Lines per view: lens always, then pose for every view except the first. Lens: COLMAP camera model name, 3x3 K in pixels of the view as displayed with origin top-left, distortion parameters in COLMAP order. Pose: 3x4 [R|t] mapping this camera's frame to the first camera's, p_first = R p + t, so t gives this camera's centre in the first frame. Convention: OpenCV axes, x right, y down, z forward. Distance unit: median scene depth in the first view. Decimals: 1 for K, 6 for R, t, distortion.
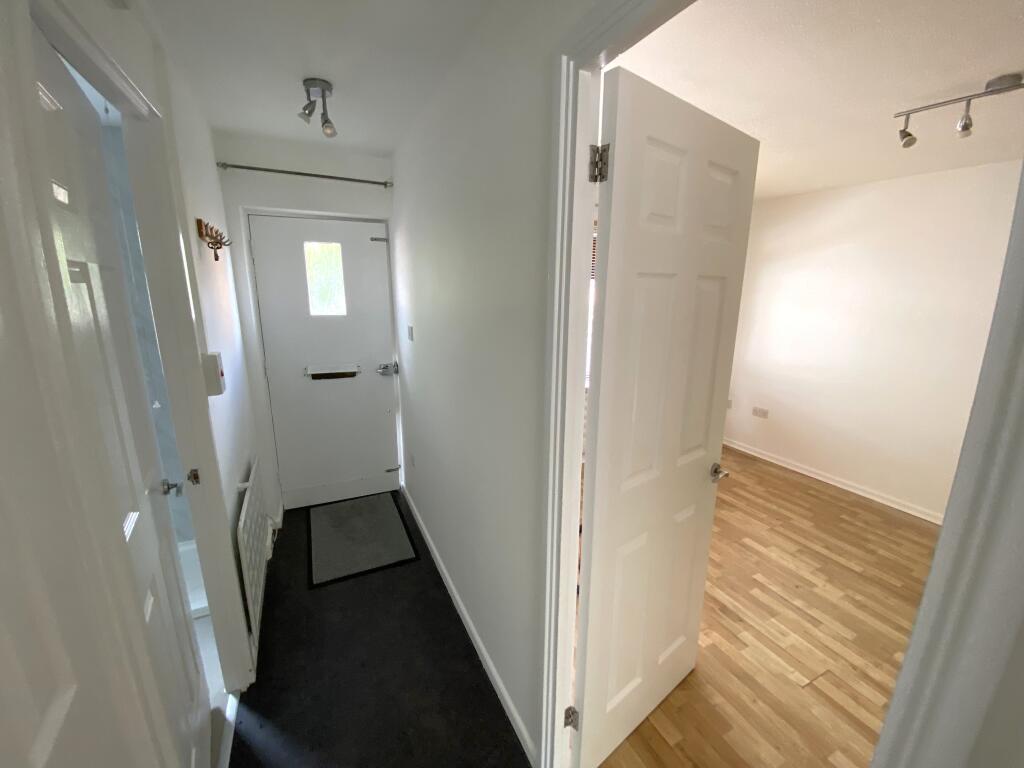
lens RADIAL K [[419.7, 0, 513.8], [0, 419.7, 382.8], [0, 0, 1]] dist [-0.019889, -0.003504]
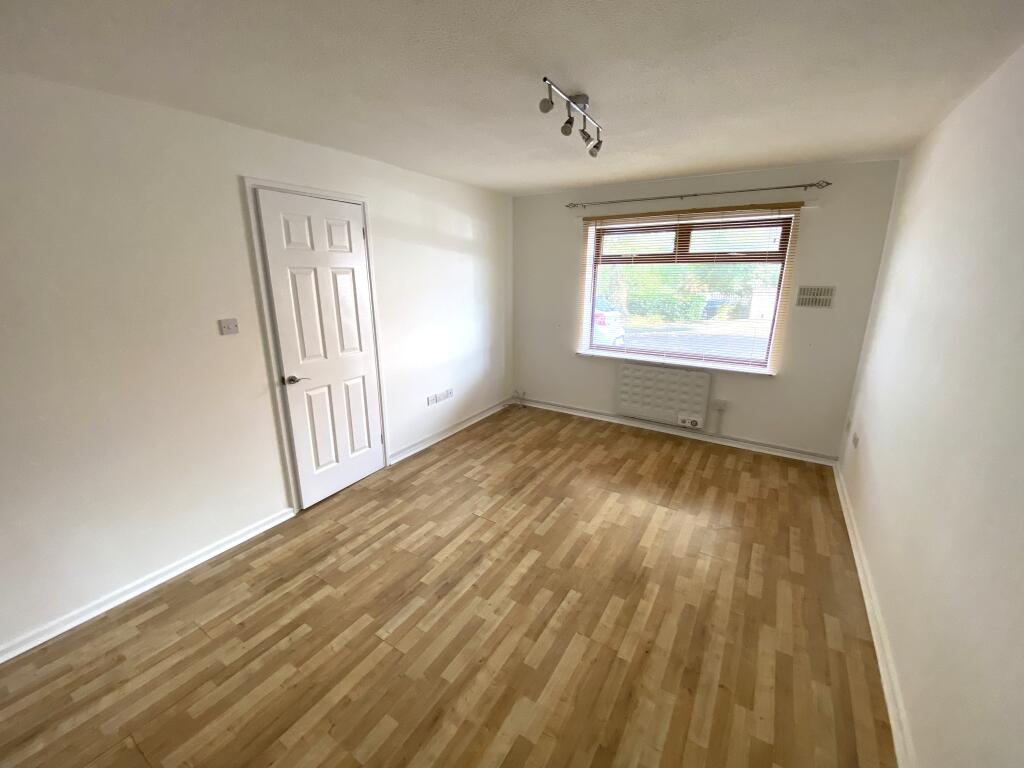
lens RADIAL K [[419.7, 0, 509.0], [0, 419.7, 383.6], [0, 0, 1]] dist [-0.019889, -0.003504]
pose [[0.513899, 0.215622, -0.830310, 1.077755], [-0.183398, 0.973133, 0.139202, -0.024333], [0.838017, 0.080742, 0.539637, 0.072639]]
